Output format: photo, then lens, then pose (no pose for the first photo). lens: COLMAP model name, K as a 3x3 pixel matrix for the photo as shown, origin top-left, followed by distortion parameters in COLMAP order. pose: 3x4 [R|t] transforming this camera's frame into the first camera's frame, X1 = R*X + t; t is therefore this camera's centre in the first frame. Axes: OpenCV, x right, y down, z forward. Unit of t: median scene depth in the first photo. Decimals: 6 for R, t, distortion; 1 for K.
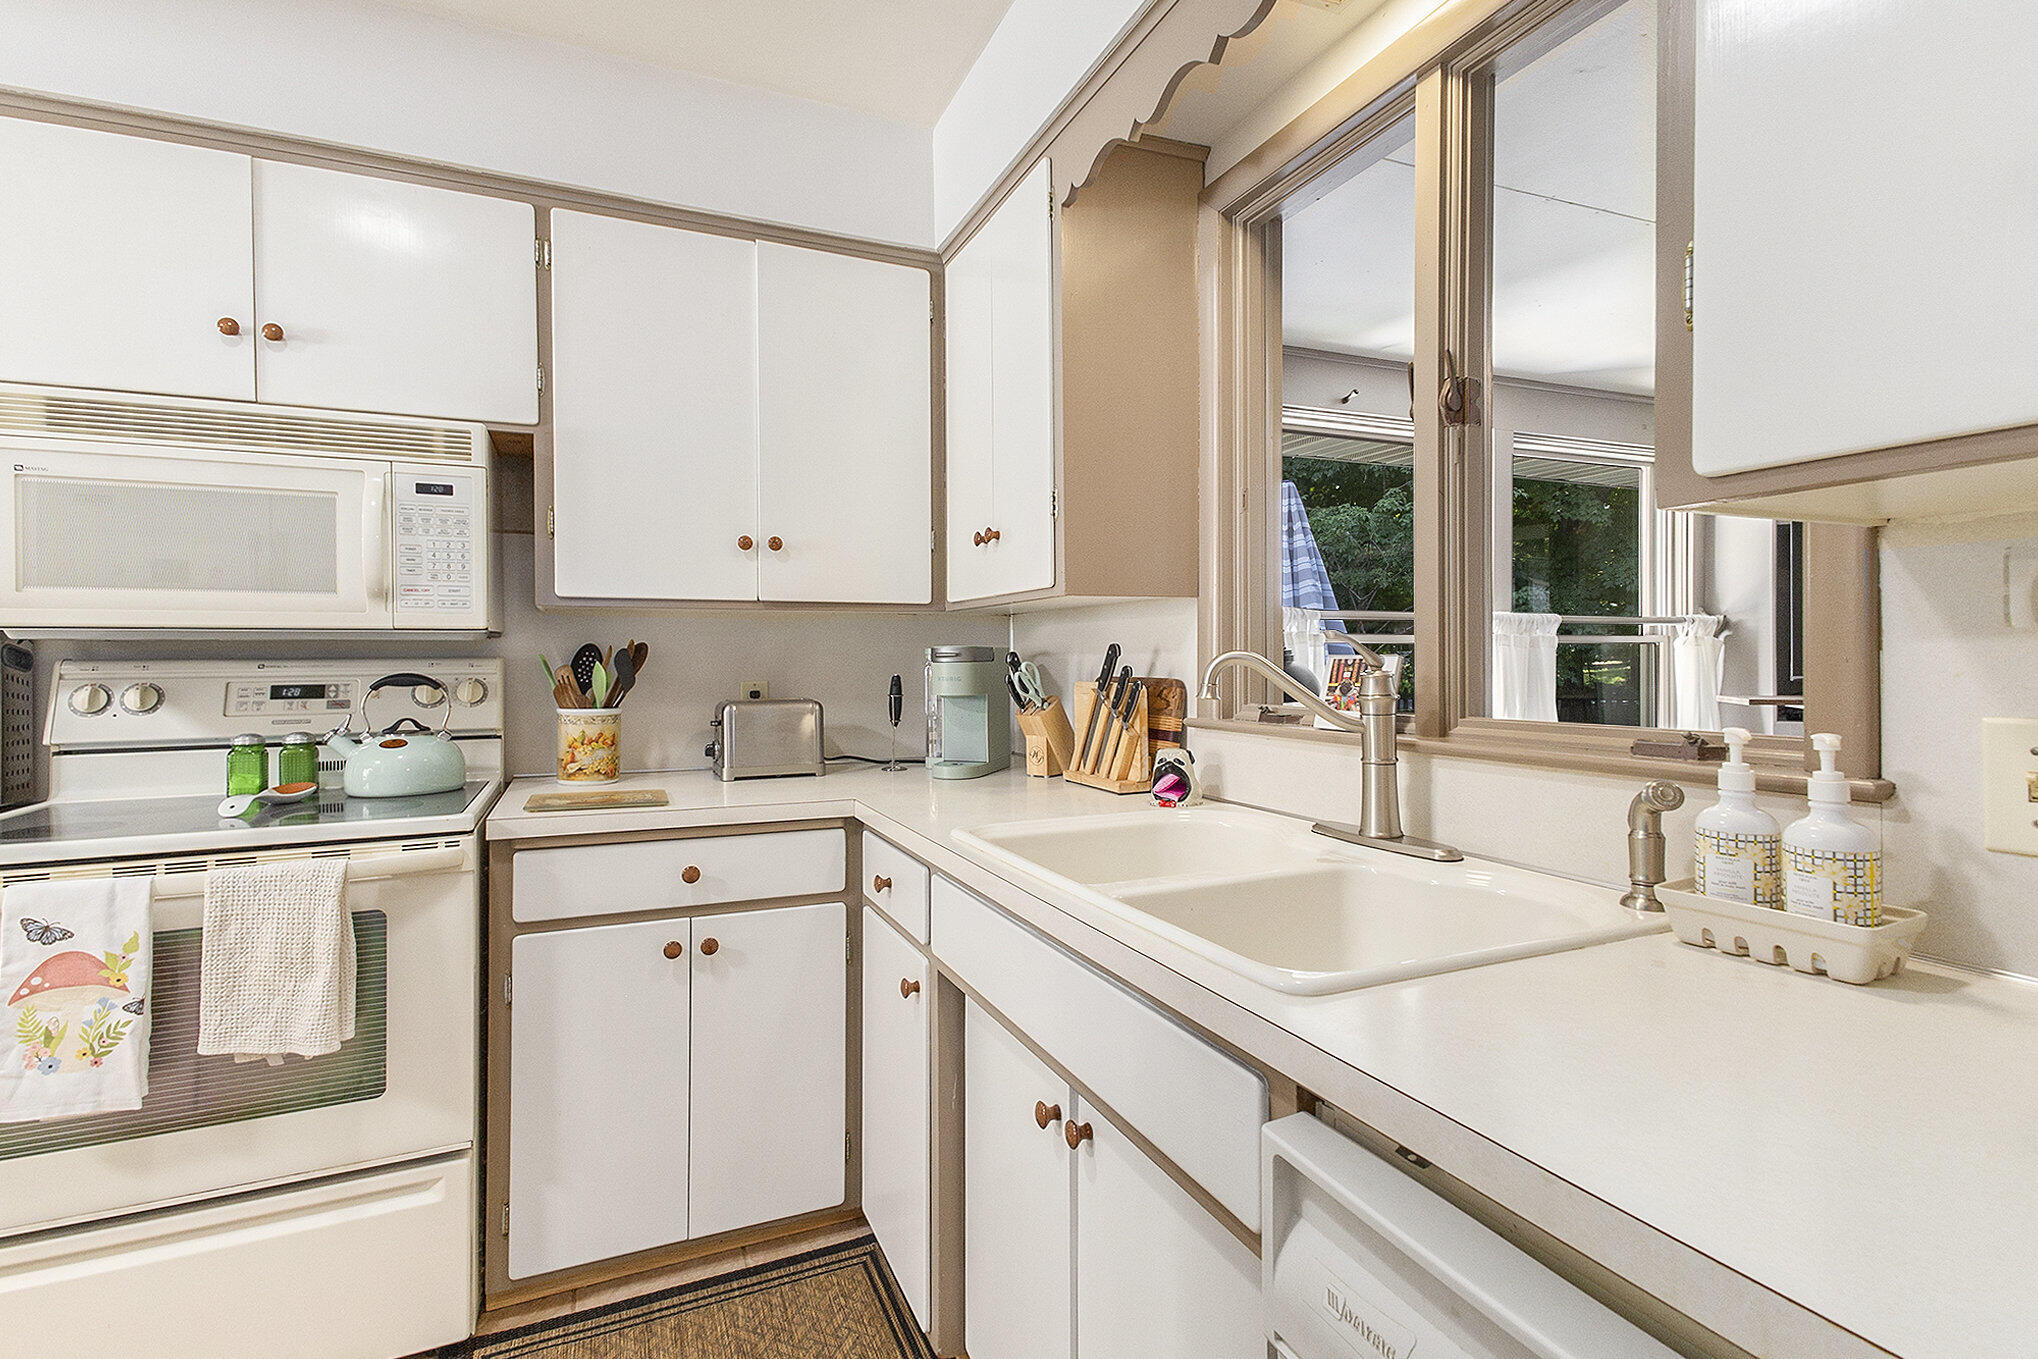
lens RADIAL K [[958.5, 0, 1016.0], [0, 958.5, 660.5], [0, 0, 1]] dist [0.023186, -0.003082]
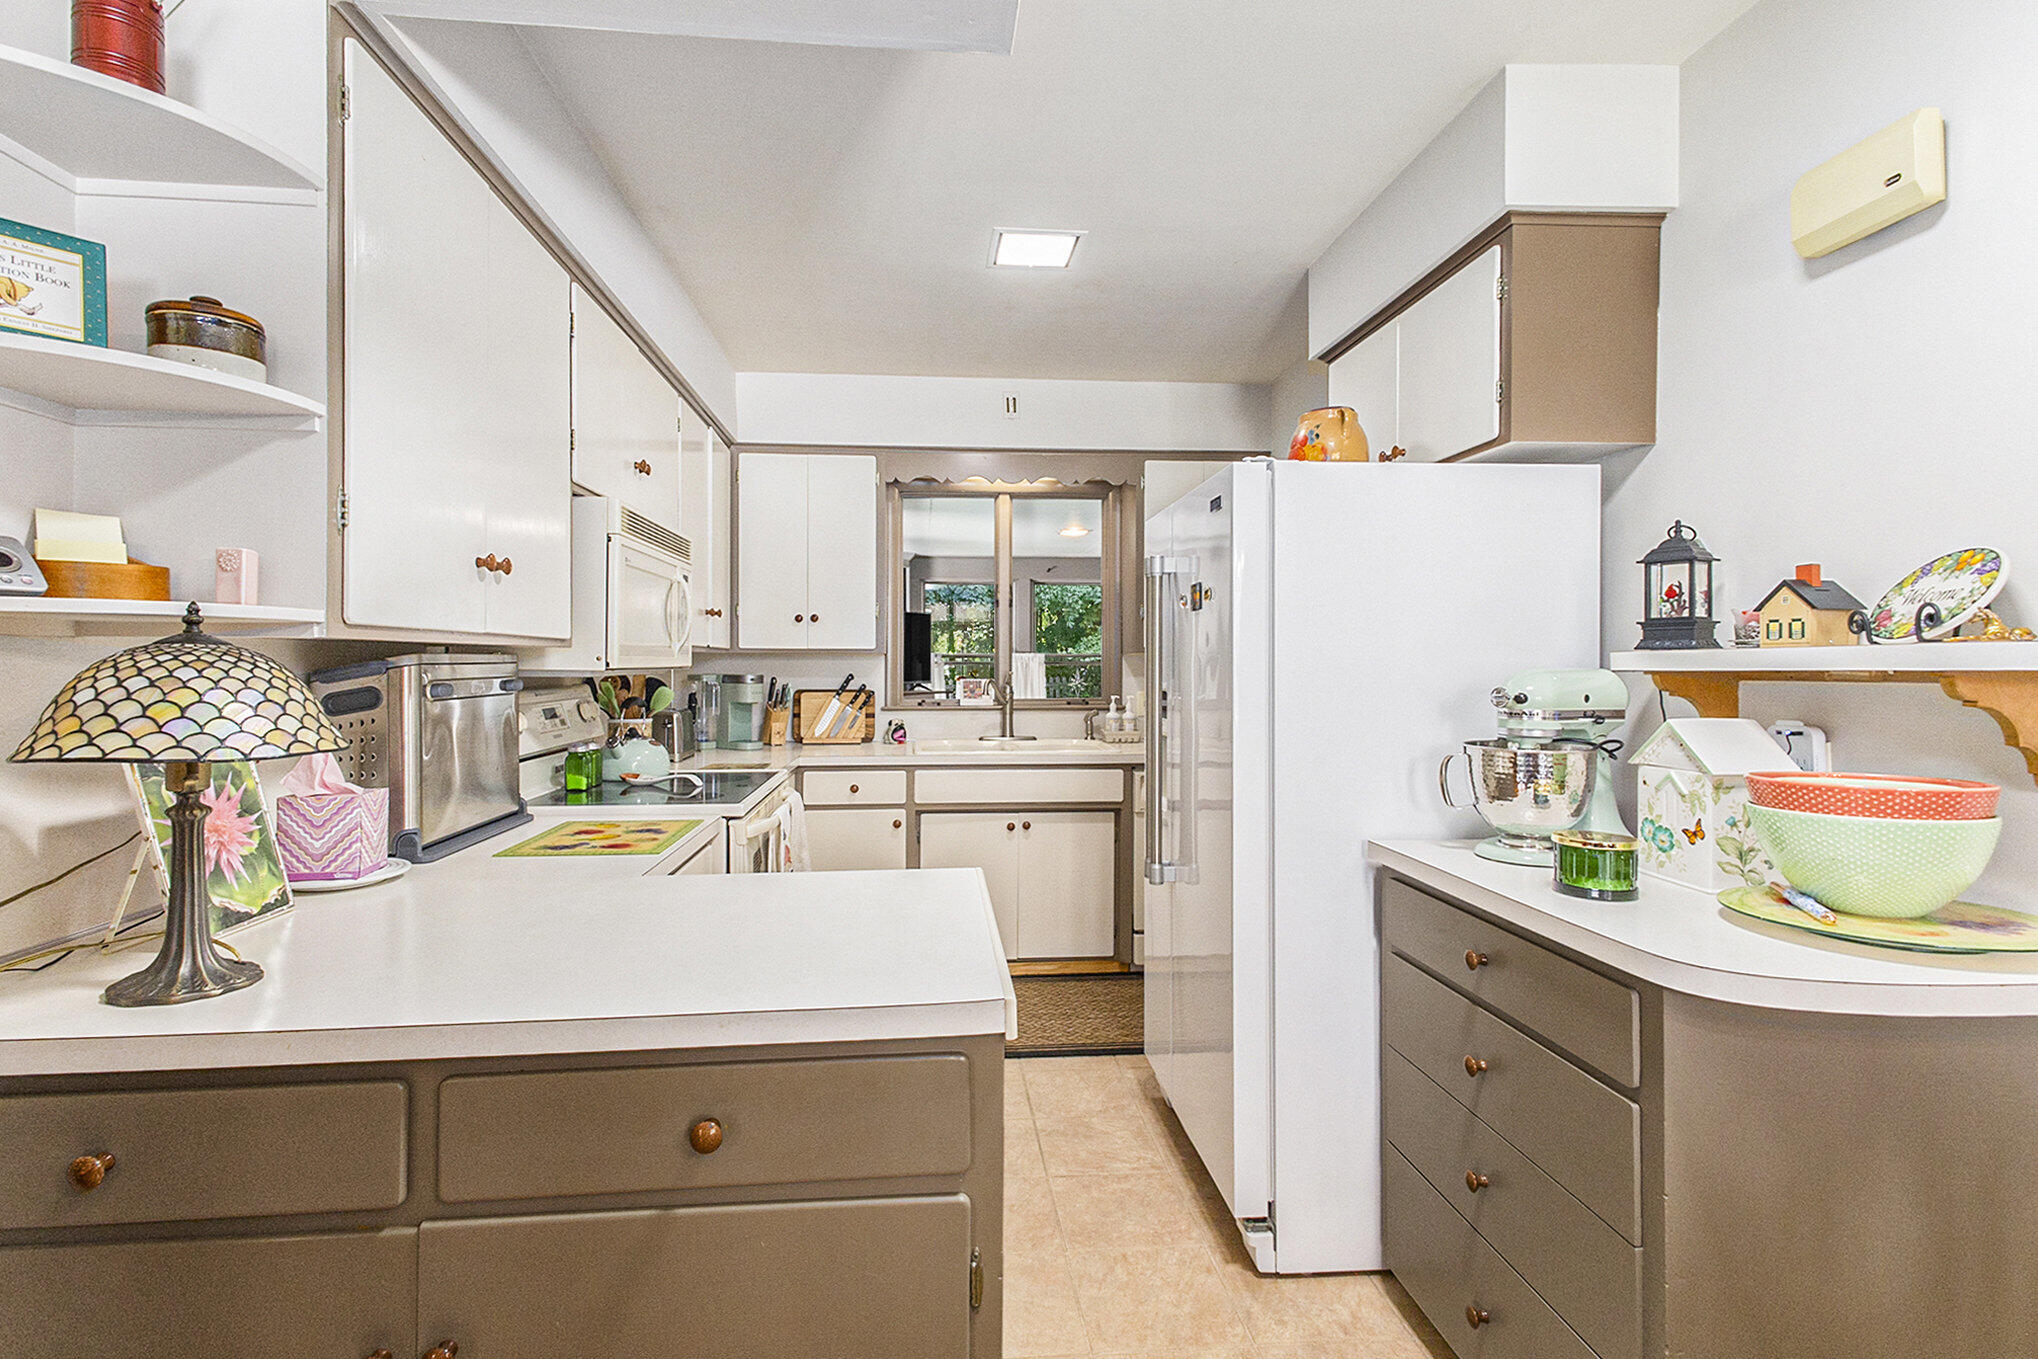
lens RADIAL K [[958.5, 0, 1011.5], [0, 958.5, 664.1], [0, 0, 1]] dist [0.023186, -0.003082]
pose [[0.318381, 0.006262, 0.947942, -1.982644], [0.003707, 0.999962, -0.007851, -0.021680], [-0.947956, 0.006014, 0.318346, 0.013198]]
